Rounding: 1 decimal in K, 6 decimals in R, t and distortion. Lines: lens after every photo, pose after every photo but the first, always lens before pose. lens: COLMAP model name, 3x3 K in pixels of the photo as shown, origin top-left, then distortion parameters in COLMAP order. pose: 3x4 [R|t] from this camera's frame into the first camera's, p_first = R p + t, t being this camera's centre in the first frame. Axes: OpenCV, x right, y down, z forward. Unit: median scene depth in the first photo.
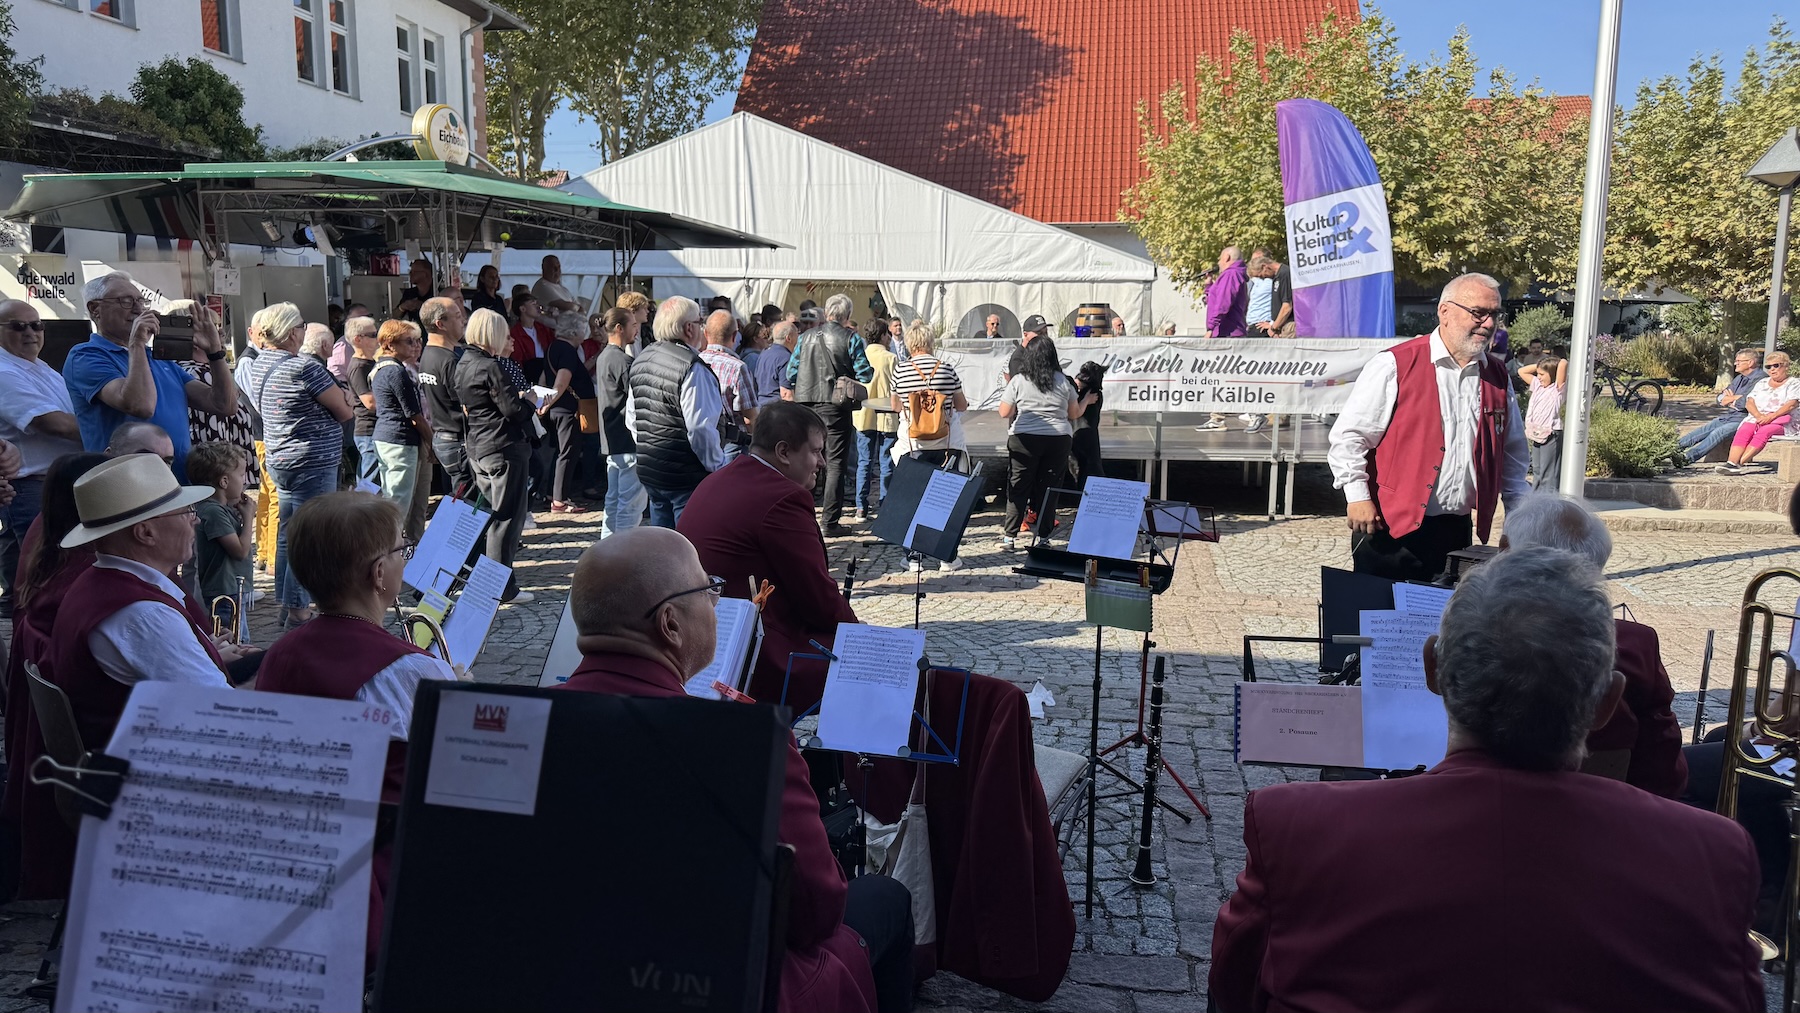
lens RADIAL K [[1277.0, 0, 894.3], [0, 1277.0, 515.8], [0, 0, 1]] dist [0.040333, -0.043060]
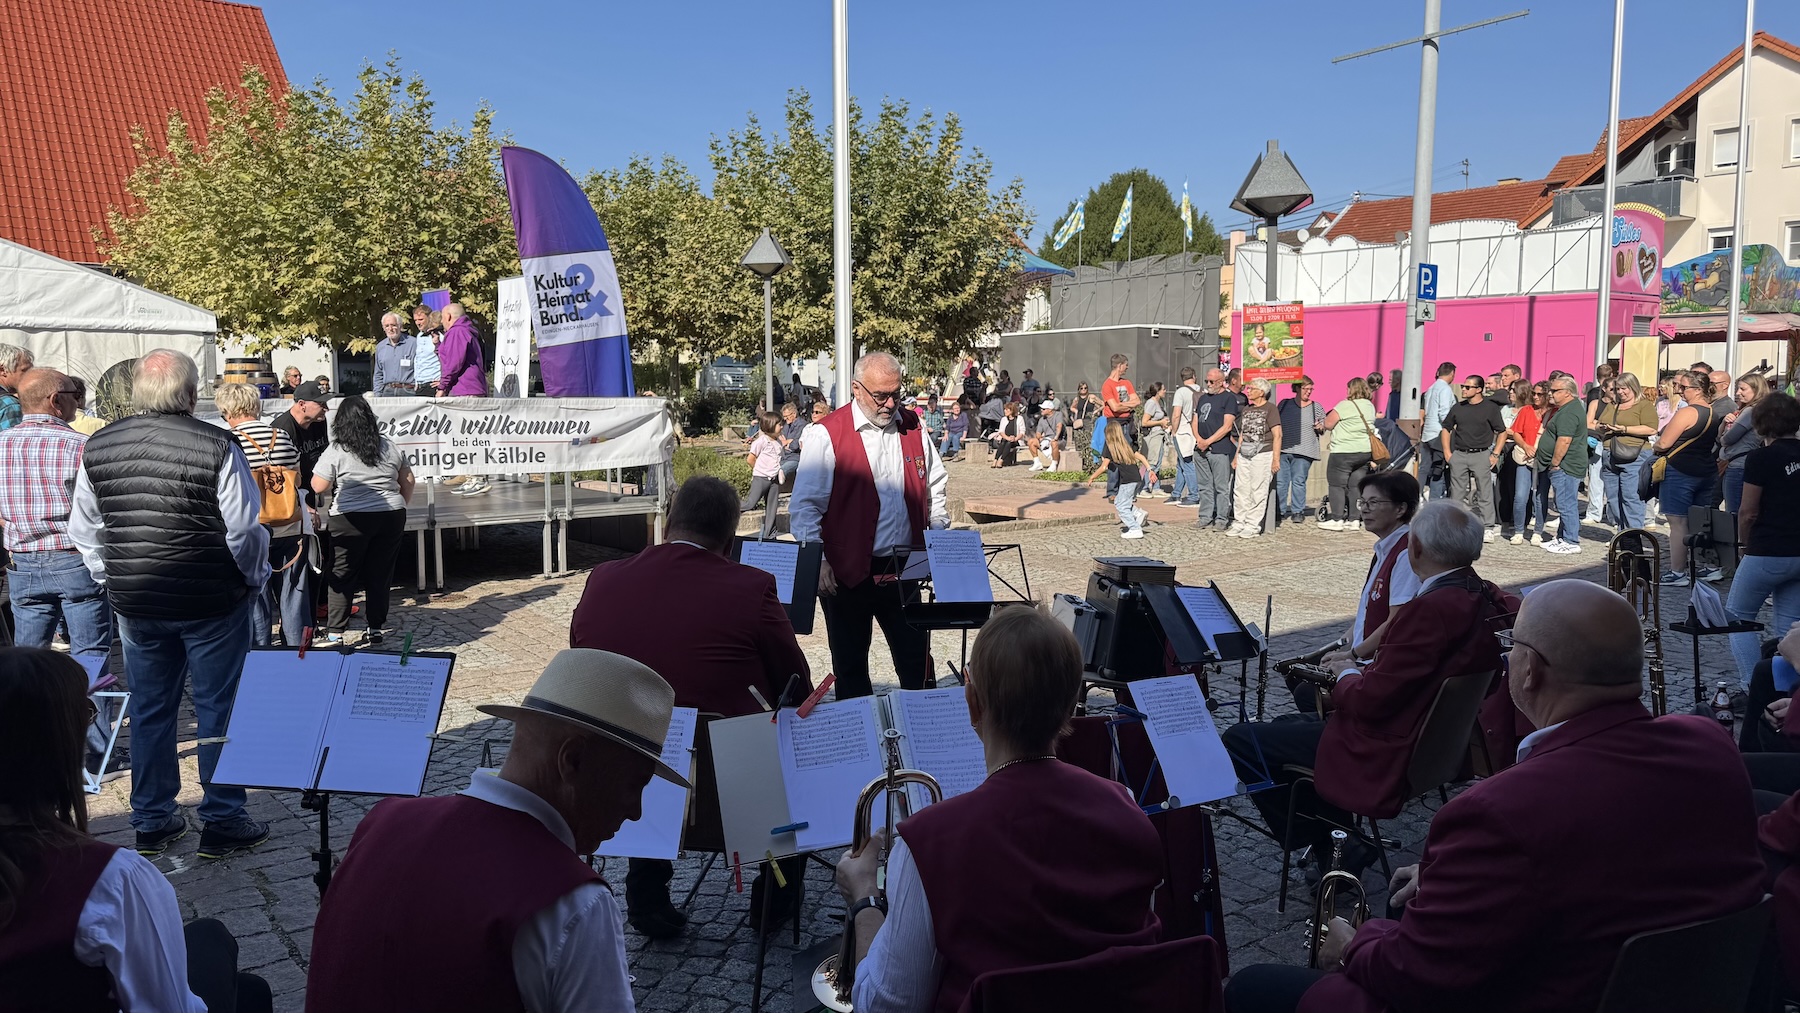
lens RADIAL K [[1277.0, 0, 901.1], [0, 1277.0, 509.6], [0, 0, 1]] dist [0.040333, -0.043060]
pose [[0.658944, -0.077696, 0.748169, -0.155987], [0.113702, 0.993510, 0.003033, -0.013061], [-0.743549, 0.083069, 0.663502, 0.078282]]
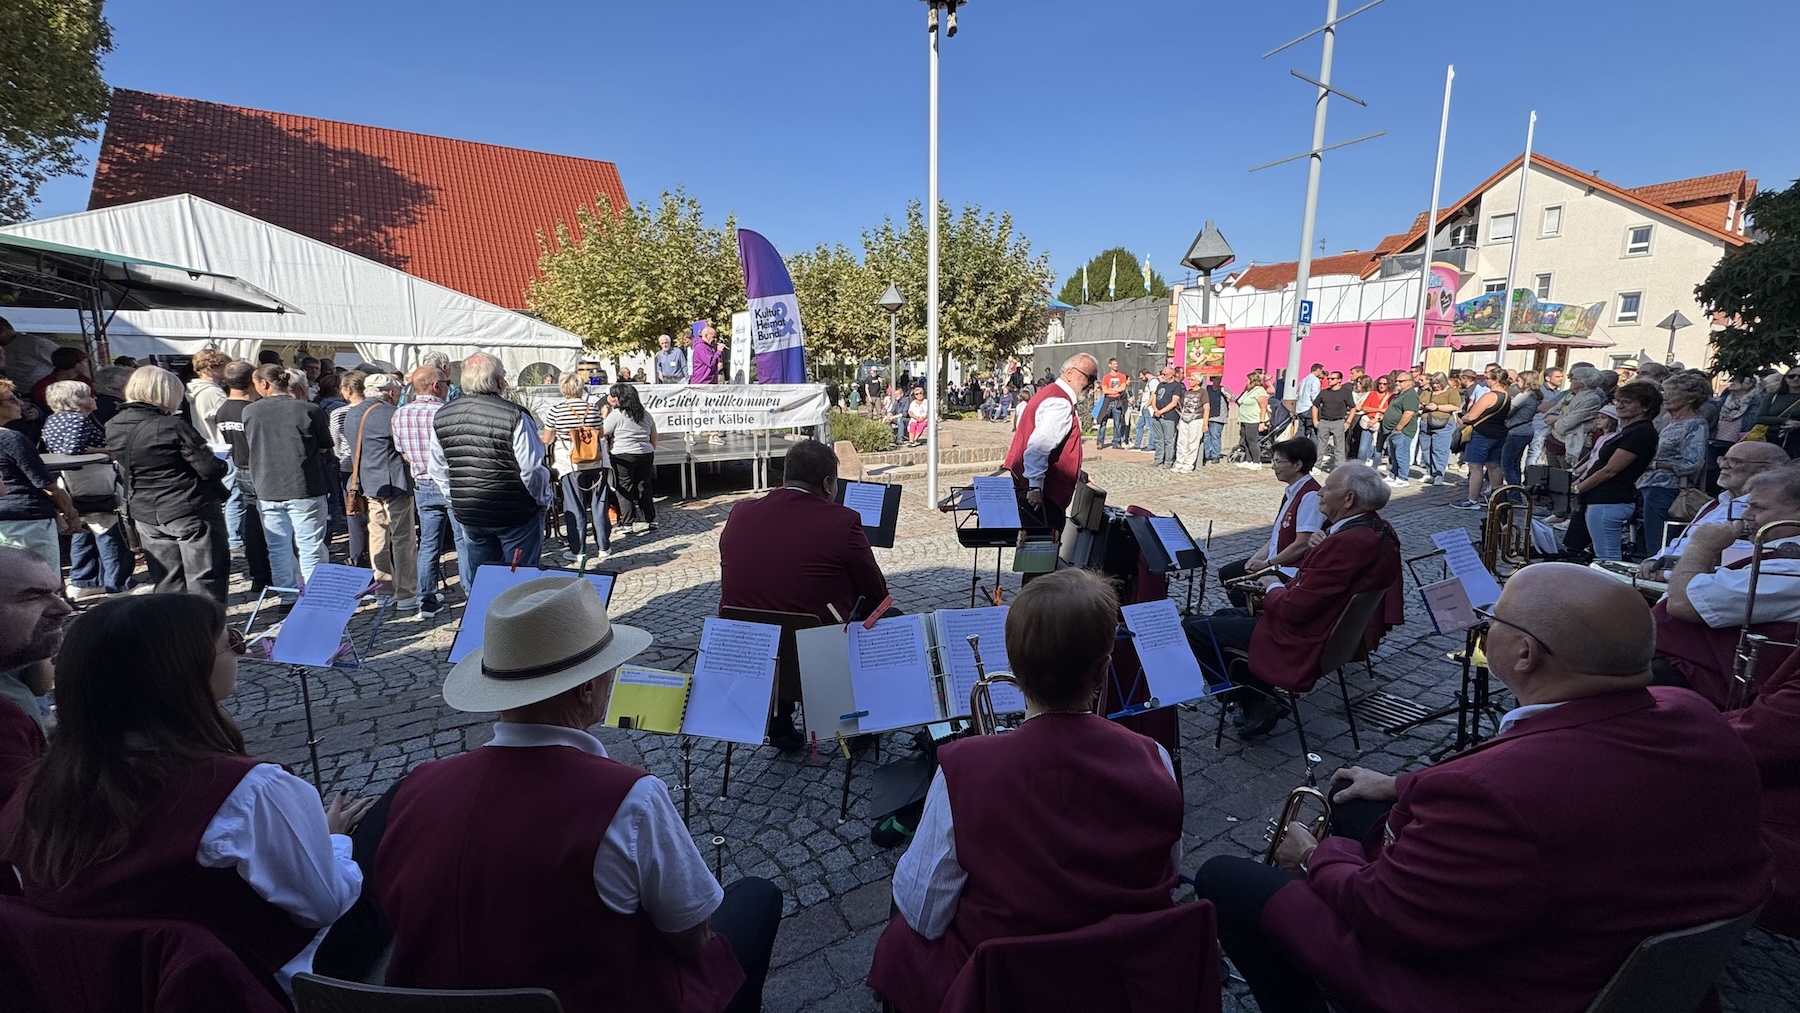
lens RADIAL K [[718.5, 0, 901.5], [0, 718.5, 499.8], [0, 0, 1]] dist [-0.011739, 0.001572]
pose [[0.732126, -0.118794, 0.670730, -0.116126], [0.102911, 0.992663, 0.063481, -0.016358], [-0.673350, 0.022549, 0.738980, 0.106182]]
